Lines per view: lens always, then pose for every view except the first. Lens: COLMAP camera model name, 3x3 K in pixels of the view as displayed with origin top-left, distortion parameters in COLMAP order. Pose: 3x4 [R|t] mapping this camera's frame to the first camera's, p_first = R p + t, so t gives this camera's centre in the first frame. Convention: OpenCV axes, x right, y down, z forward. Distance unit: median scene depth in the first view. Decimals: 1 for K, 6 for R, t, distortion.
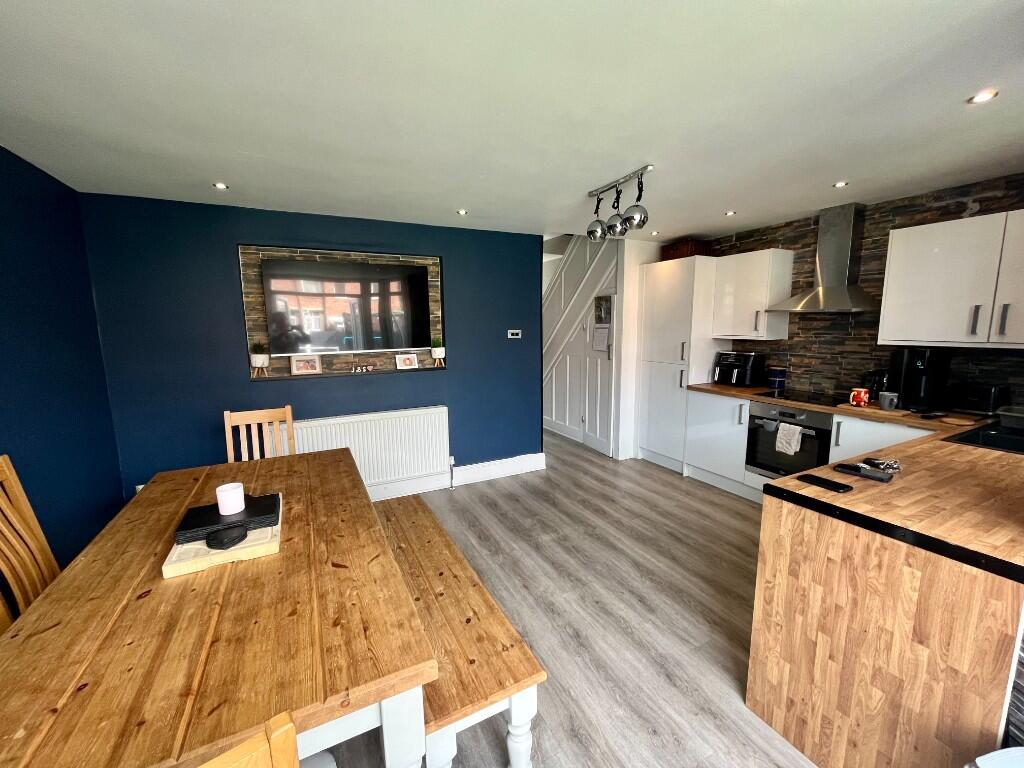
lens RADIAL K [[413.5, 0, 512.0], [0, 413.5, 384.0], [0, 0, 1]] dist [-0.000936, 0.000052]
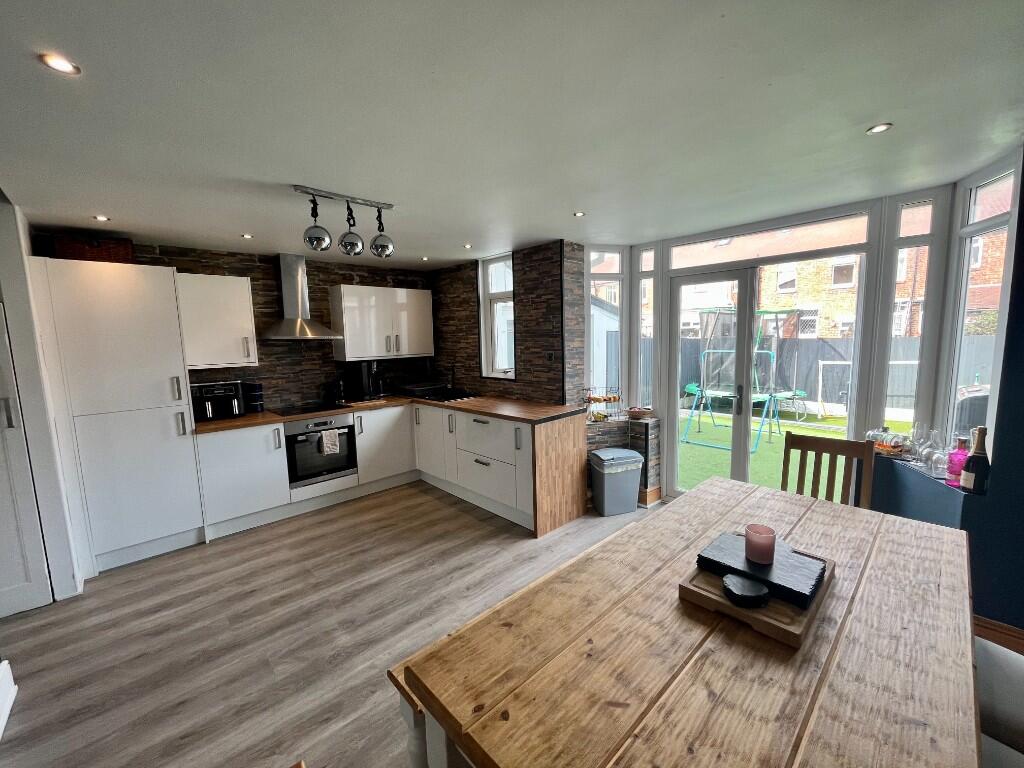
lens RADIAL K [[413.5, 0, 512.0], [0, 413.5, 384.0], [0, 0, 1]] dist [-0.000936, 0.000052]
pose [[-0.275802, -0.091985, 0.956803, -0.604861], [0.167631, 0.975554, 0.142108, -0.113219], [-0.946485, 0.199583, -0.253640, 0.746066]]
